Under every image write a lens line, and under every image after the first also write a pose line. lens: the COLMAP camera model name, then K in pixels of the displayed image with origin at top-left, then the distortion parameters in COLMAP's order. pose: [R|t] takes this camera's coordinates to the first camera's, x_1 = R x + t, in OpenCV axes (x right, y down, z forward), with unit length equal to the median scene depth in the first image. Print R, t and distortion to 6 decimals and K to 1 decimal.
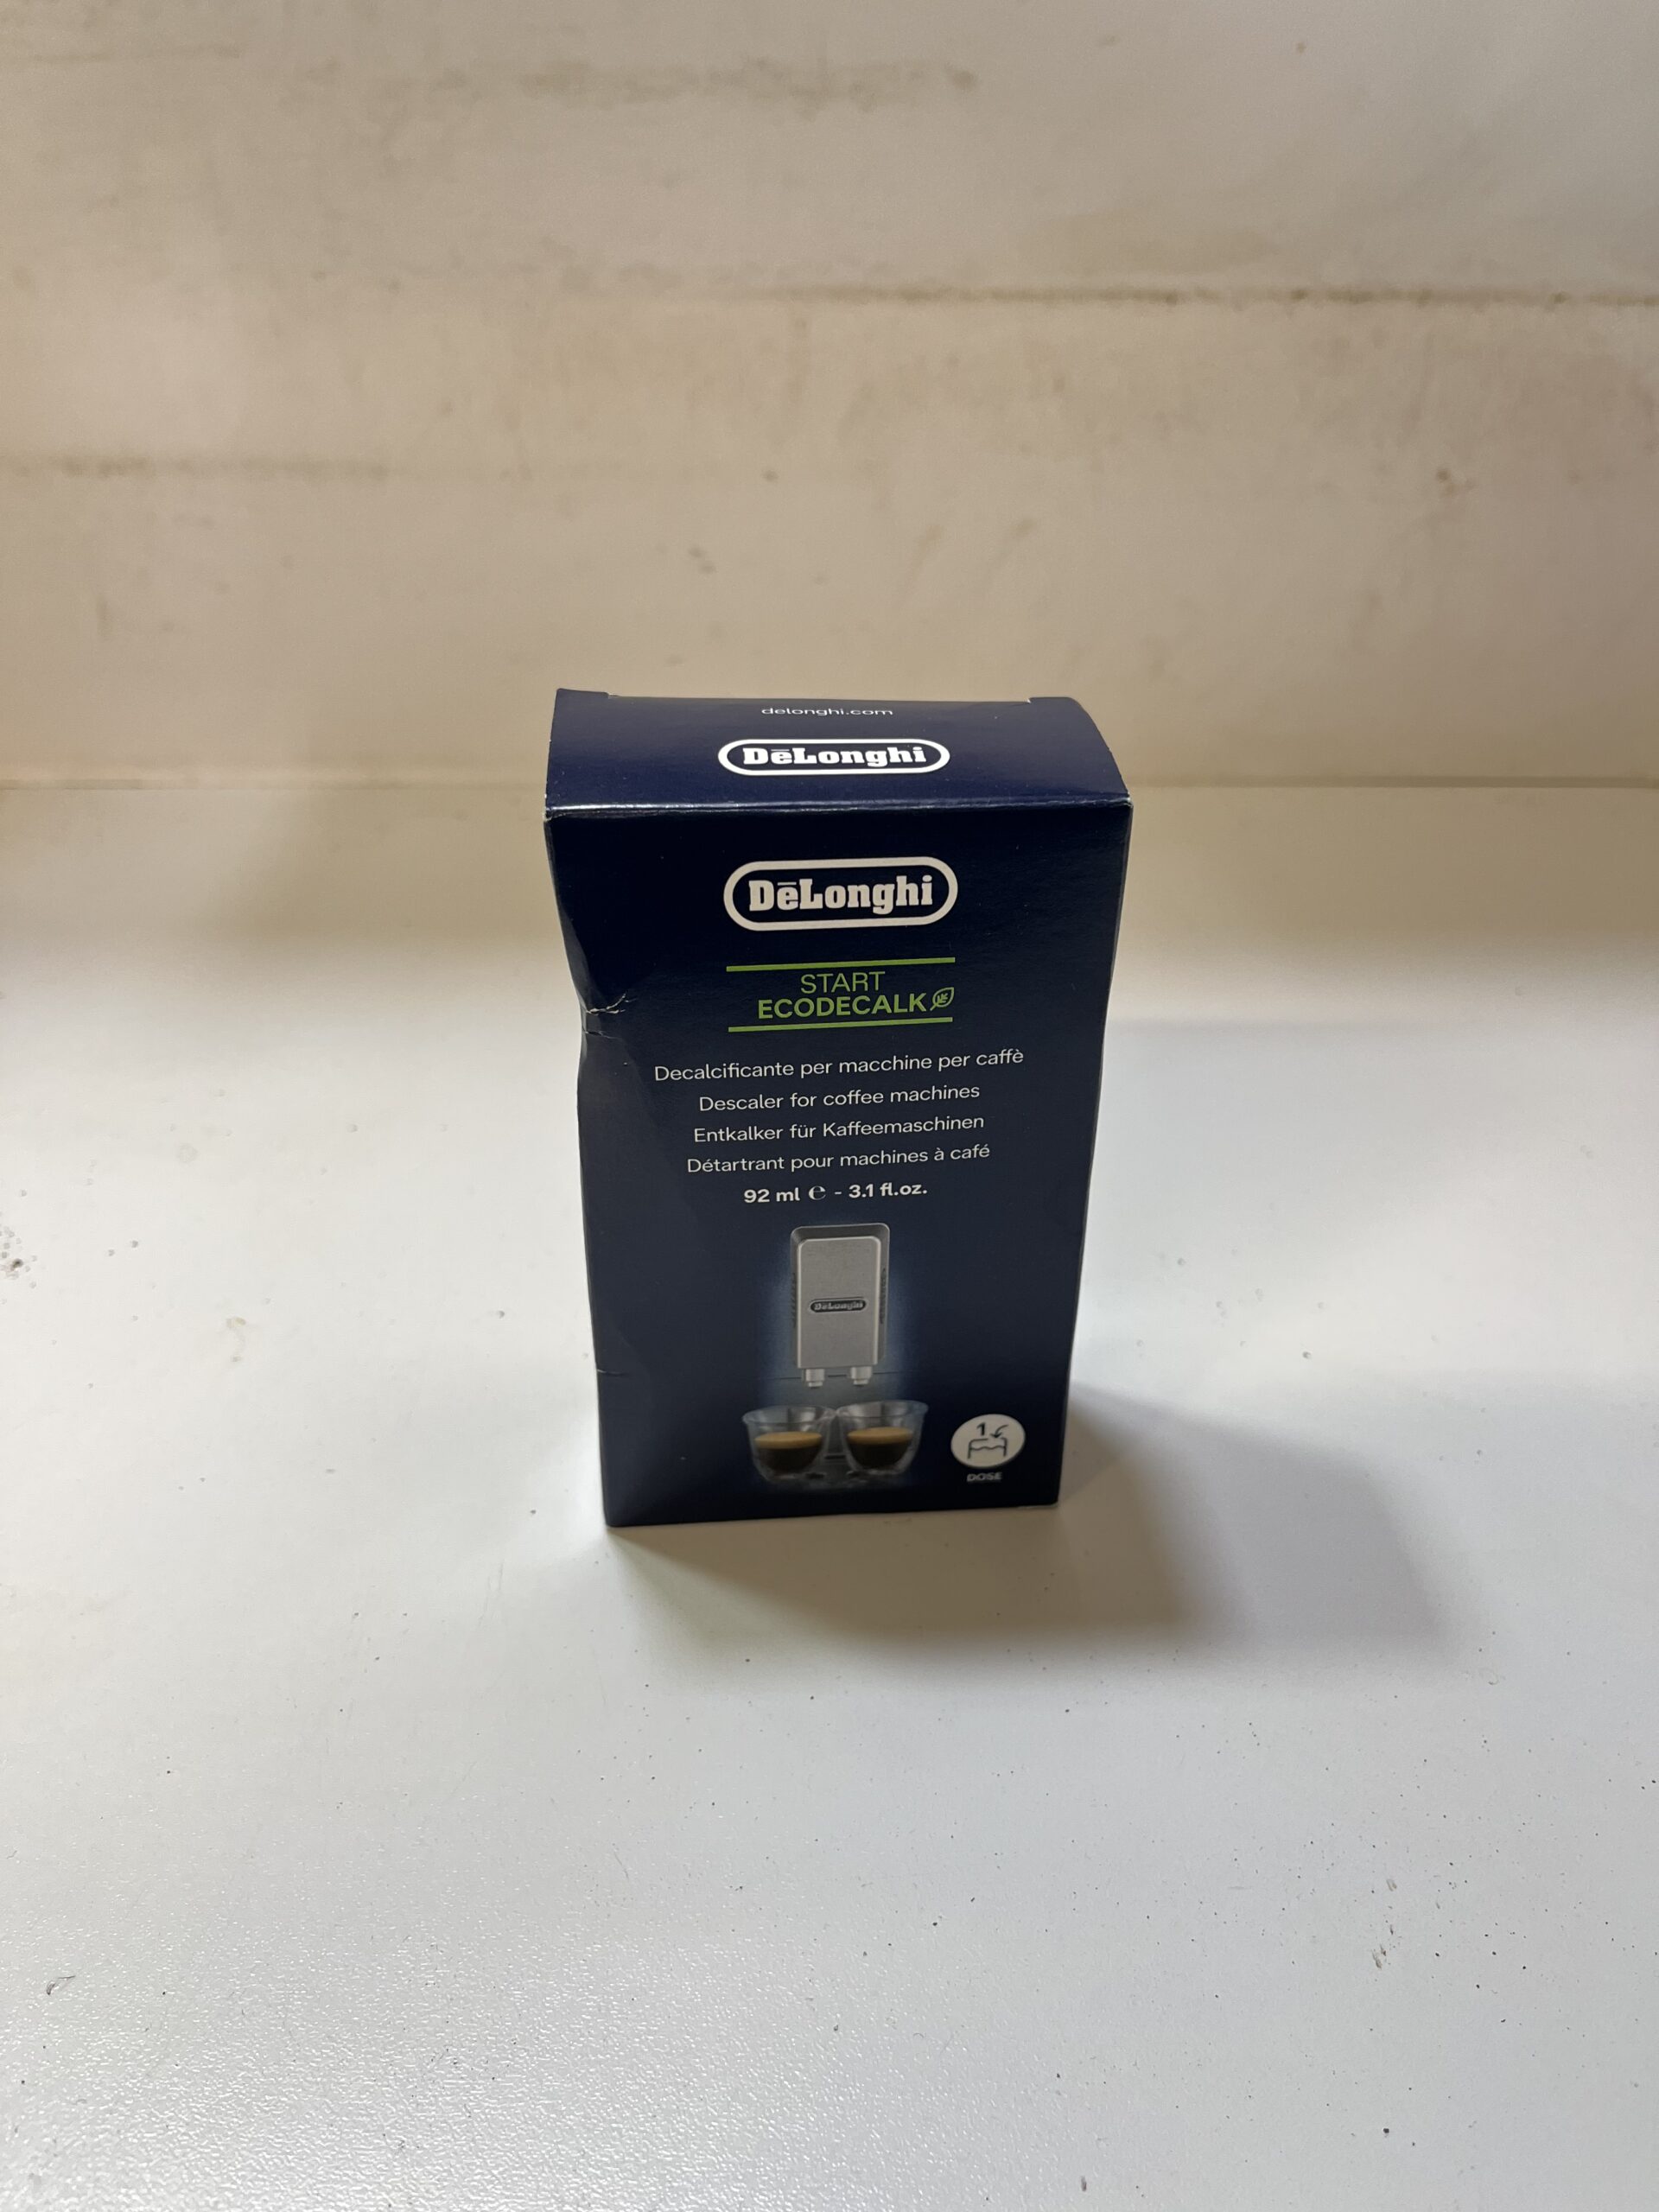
lens RADIAL K [[1661.8, 0, 829.5], [0, 1661.8, 1106.0], [0, 0, 1]] dist [0.092619, -0.149206]
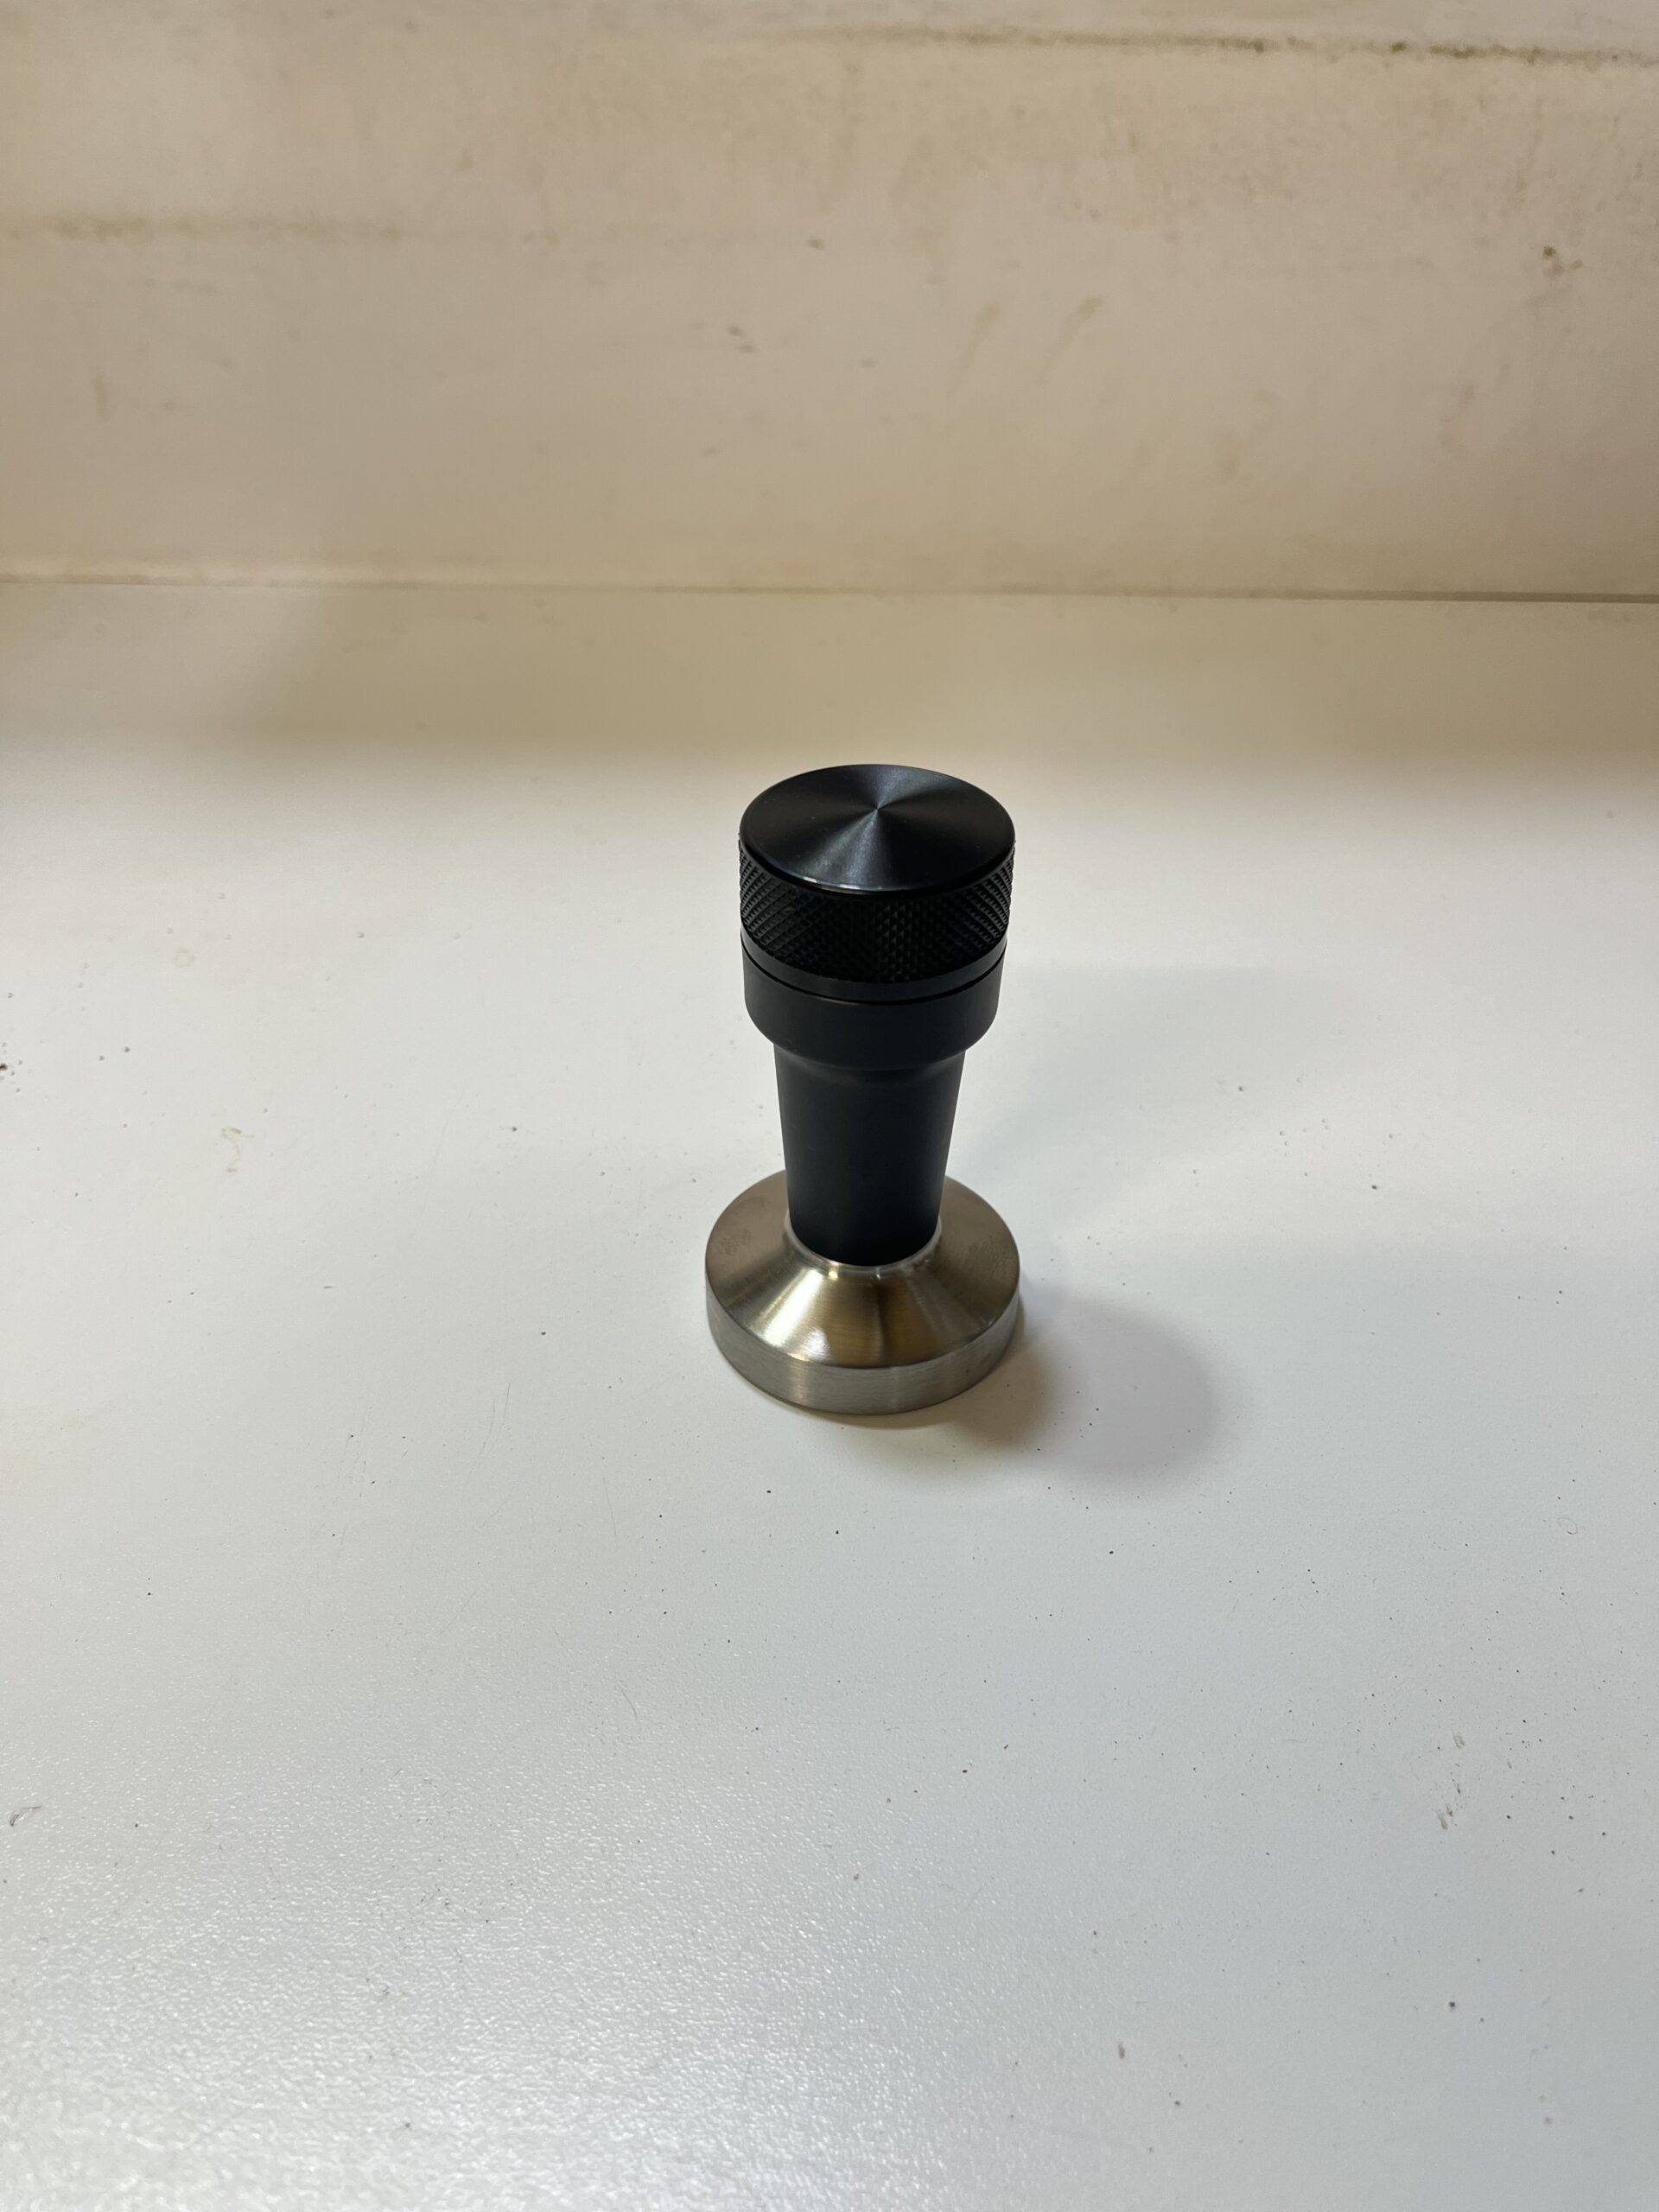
lens RADIAL K [[1664.2, 0, 842.1], [0, 1664.2, 1100.9], [0, 0, 1]] dist [0.095620, -0.149065]
pose [[0.999735, 0.018175, -0.014113, 0.001440], [-0.016950, 0.996442, 0.082556, 0.044294], [0.015563, -0.082295, 0.996486, 0.108341]]
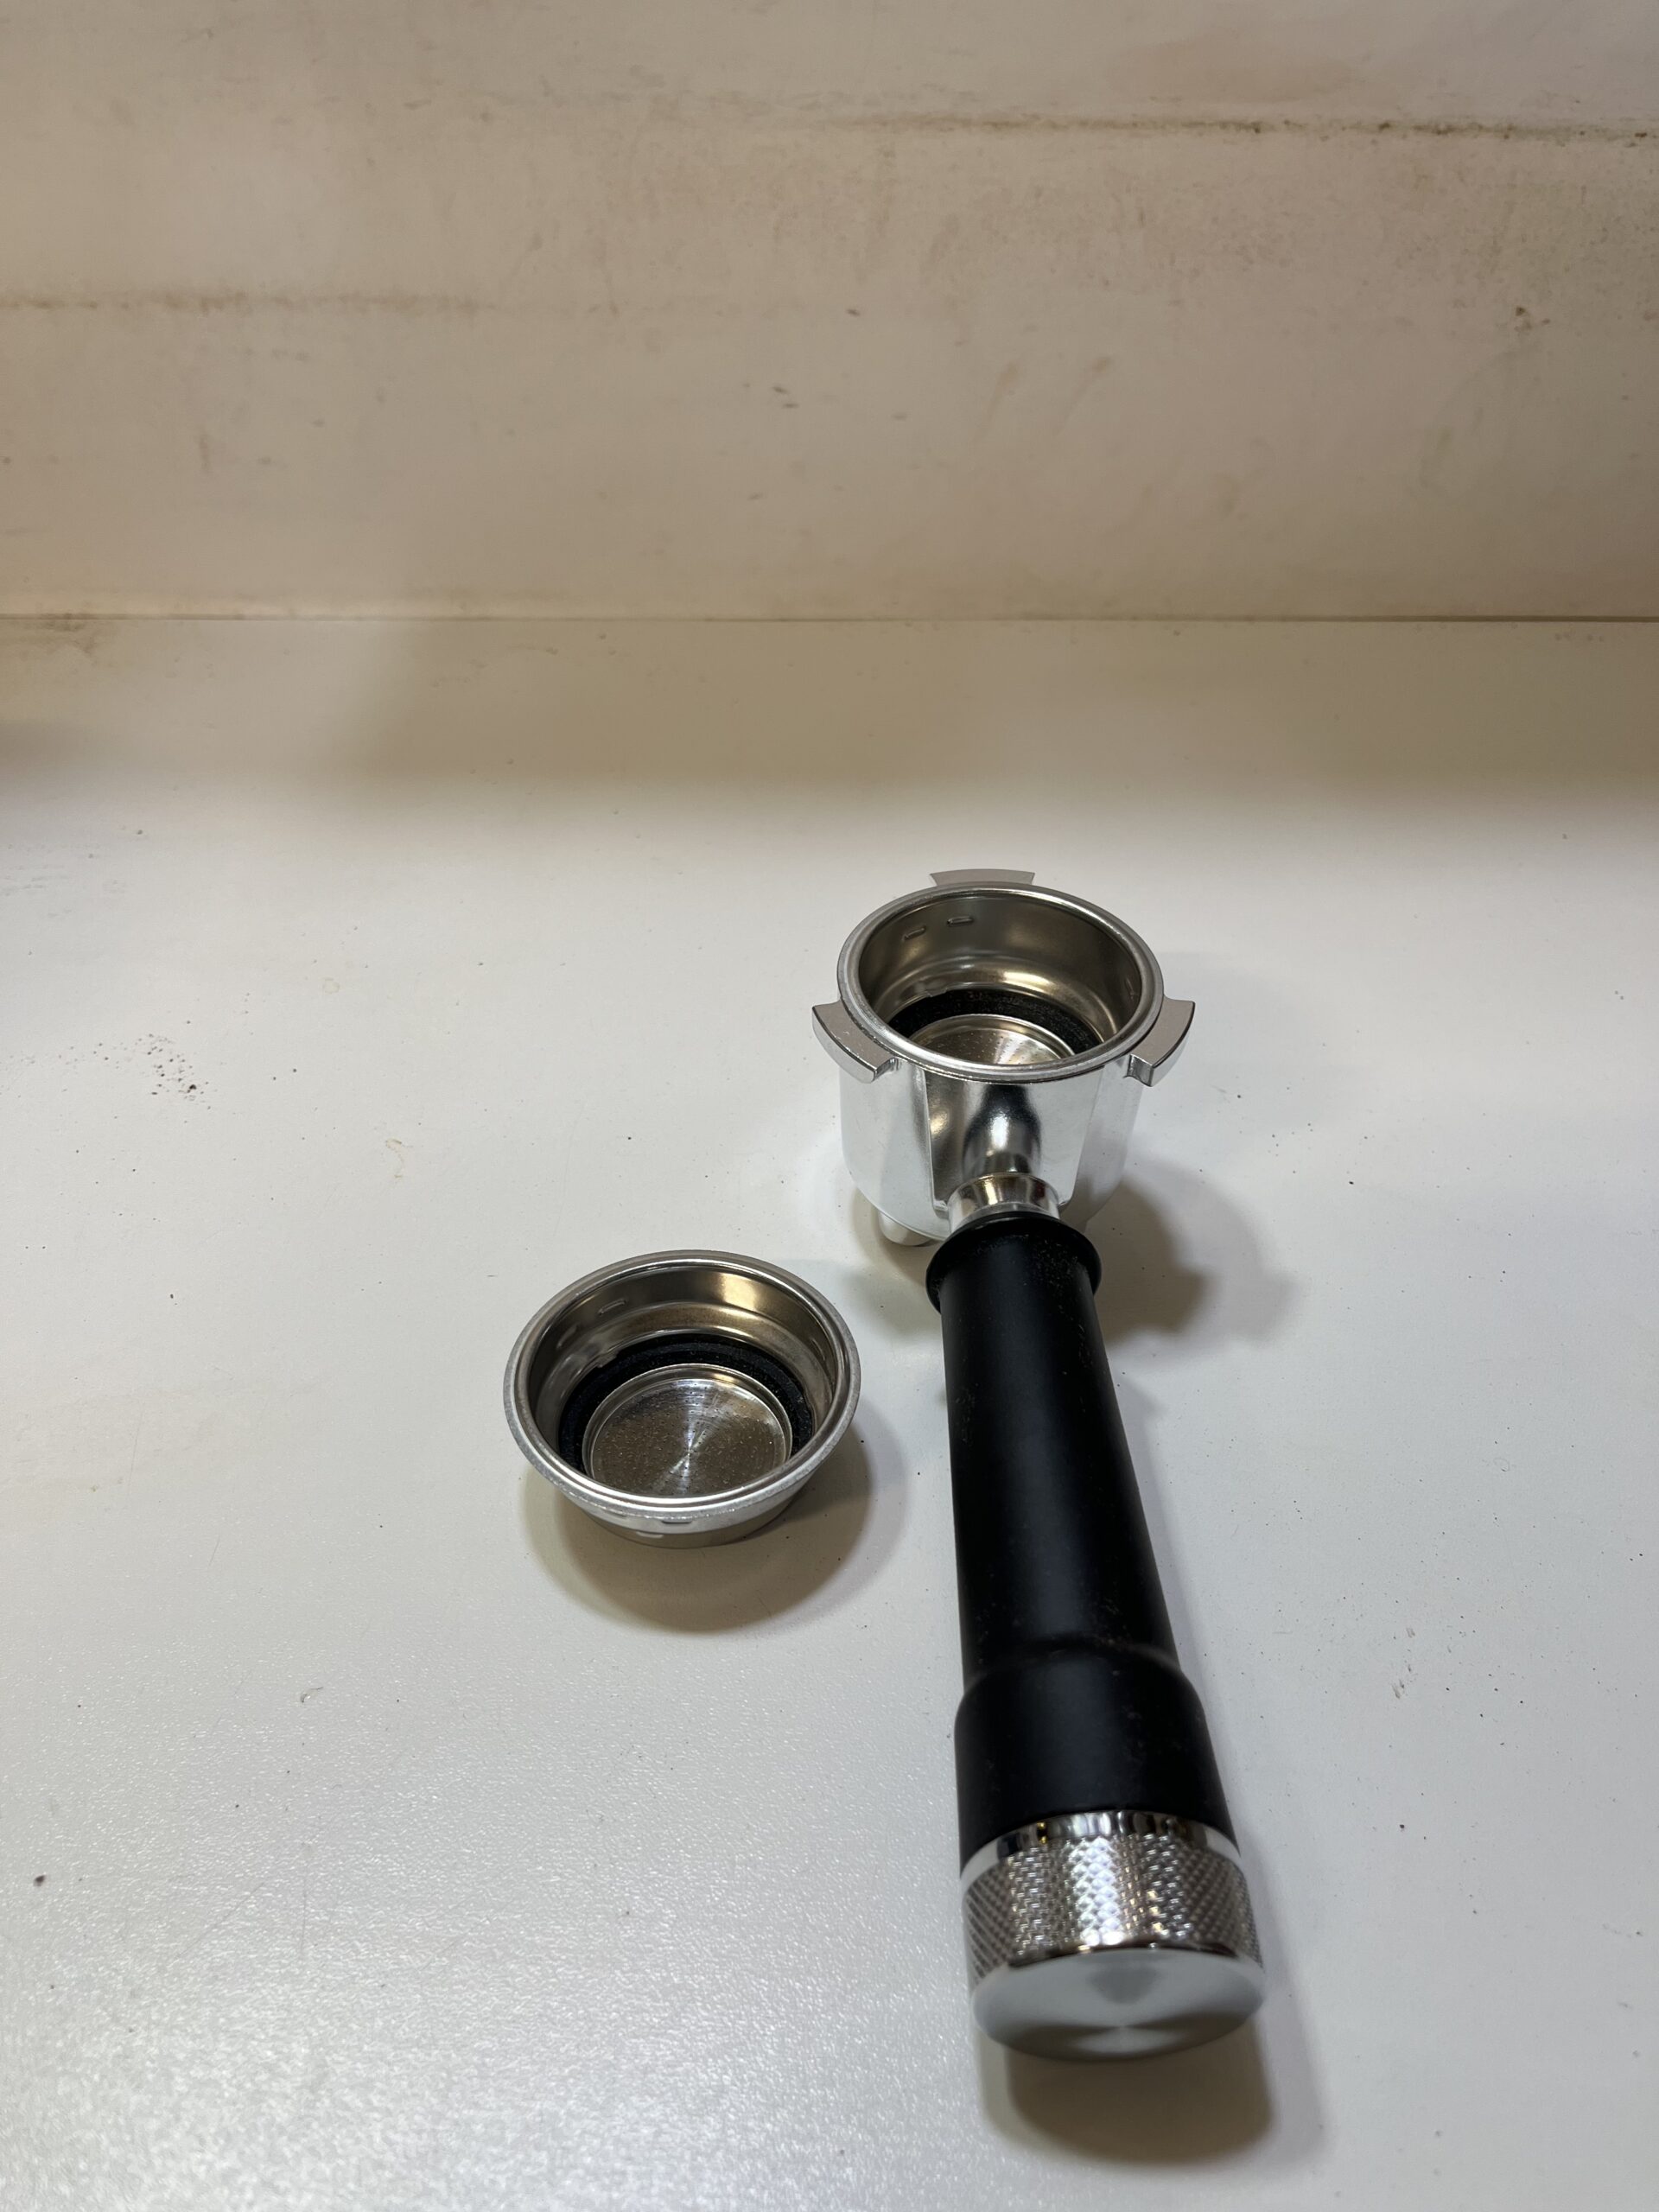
lens RADIAL K [[1638.6, 0, 834.8], [0, 1638.6, 1107.7], [0, 0, 1]] dist [0.089555, -0.136669]
pose [[0.999787, 0.010661, -0.017697, -0.062788], [-0.008430, 0.992535, 0.121671, -0.050805], [0.018862, -0.121496, 0.992413, -0.141229]]
